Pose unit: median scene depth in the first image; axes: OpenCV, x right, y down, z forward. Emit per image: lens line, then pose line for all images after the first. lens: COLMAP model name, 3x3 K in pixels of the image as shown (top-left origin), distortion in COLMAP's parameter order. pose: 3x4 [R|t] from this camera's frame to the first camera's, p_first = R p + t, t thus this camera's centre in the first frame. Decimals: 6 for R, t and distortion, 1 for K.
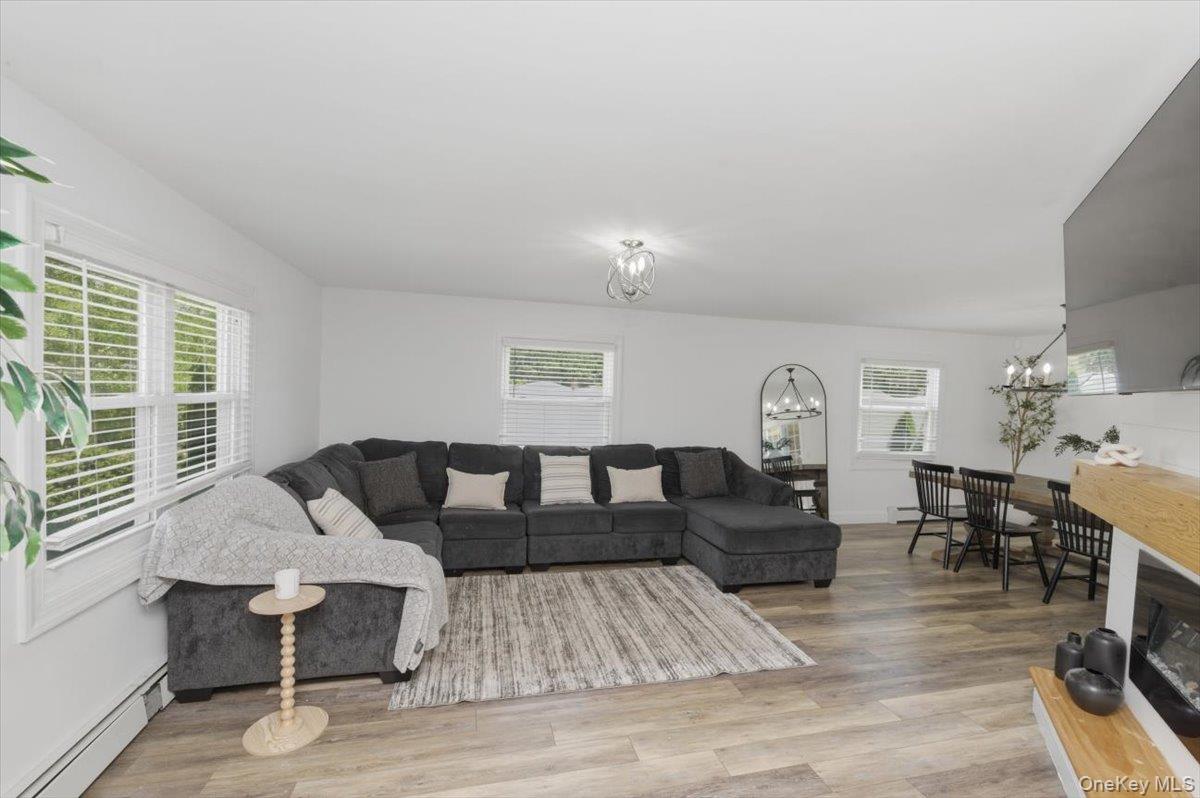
lens RADIAL K [[493.2, 0, 599.8], [0, 493.2, 401.9], [0, 0, 1]] dist [0.011470, -0.001198]
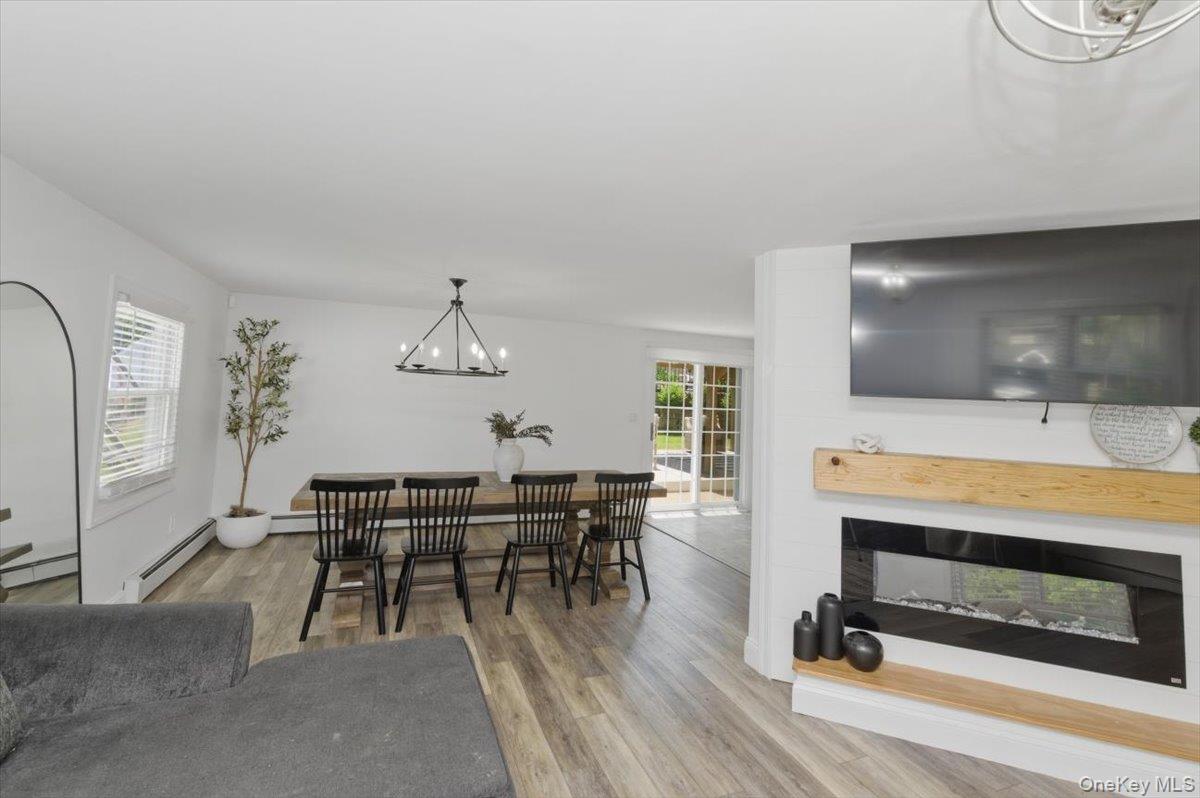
lens RADIAL K [[493.2, 0, 600.4], [0, 493.2, 399.0], [0, 0, 1]] dist [0.011470, -0.001198]
pose [[-0.186987, 0.027520, 0.981977, -0.017086], [-0.049722, 0.998061, -0.037439, 0.038580], [-0.981103, -0.055827, -0.185256, 0.962514]]
